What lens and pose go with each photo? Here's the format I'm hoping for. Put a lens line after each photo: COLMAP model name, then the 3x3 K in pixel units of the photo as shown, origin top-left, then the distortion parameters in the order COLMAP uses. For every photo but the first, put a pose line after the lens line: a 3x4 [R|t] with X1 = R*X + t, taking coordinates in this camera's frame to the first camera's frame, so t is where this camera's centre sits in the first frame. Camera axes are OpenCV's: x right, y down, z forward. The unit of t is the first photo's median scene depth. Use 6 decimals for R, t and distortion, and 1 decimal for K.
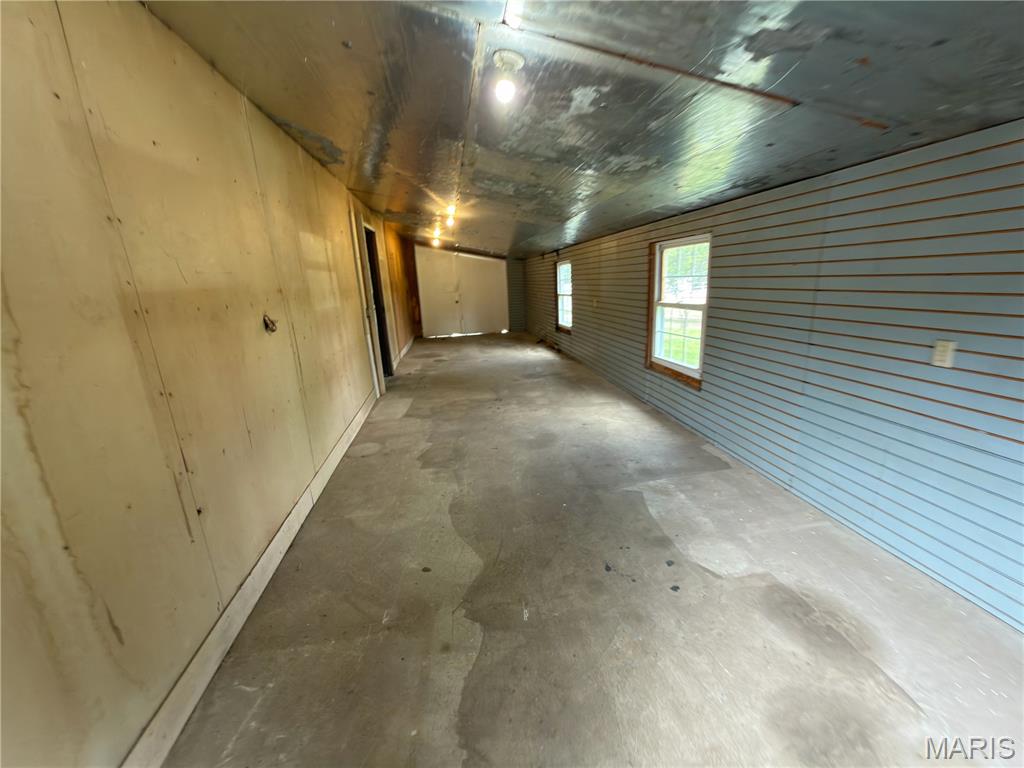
lens RADIAL K [[409.2, 0, 510.2], [0, 409.2, 381.2], [0, 0, 1]] dist [0.004107, 0.000512]
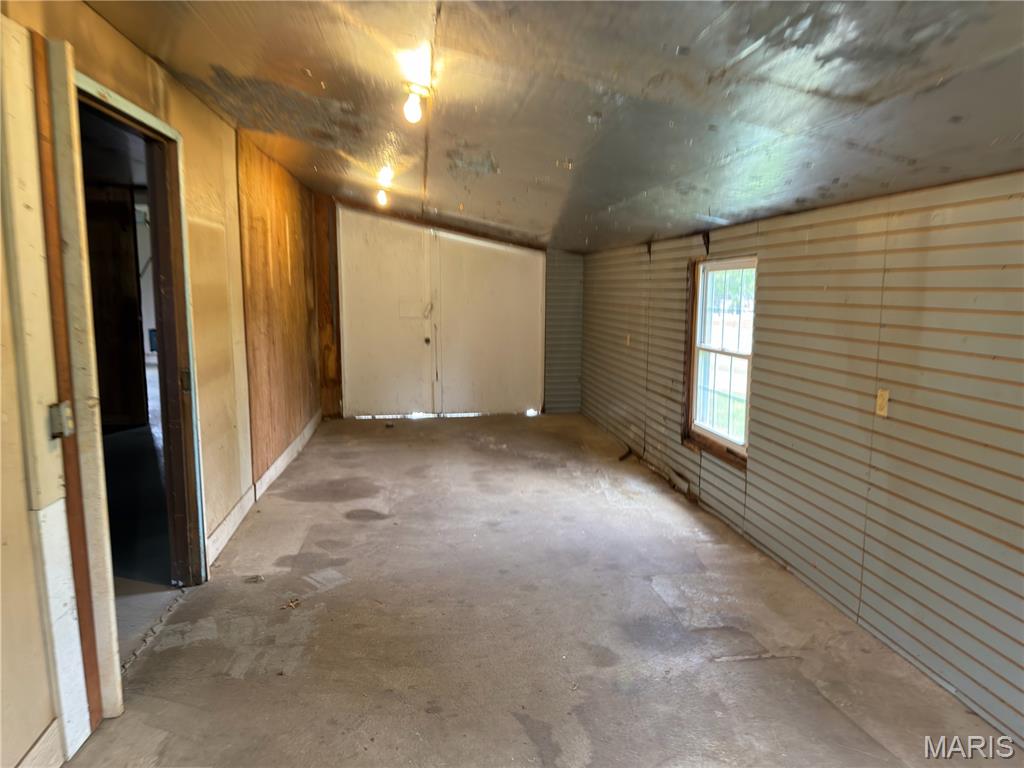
lens RADIAL K [[731.8, 0, 512.6], [0, 731.8, 386.3], [0, 0, 1]] dist [0.054401, -0.010796]
pose [[0.998411, 0.055042, -0.012038, -0.038628], [-0.056036, 0.992318, -0.110293, -0.090838], [0.005875, 0.110793, 0.993826, 0.327943]]
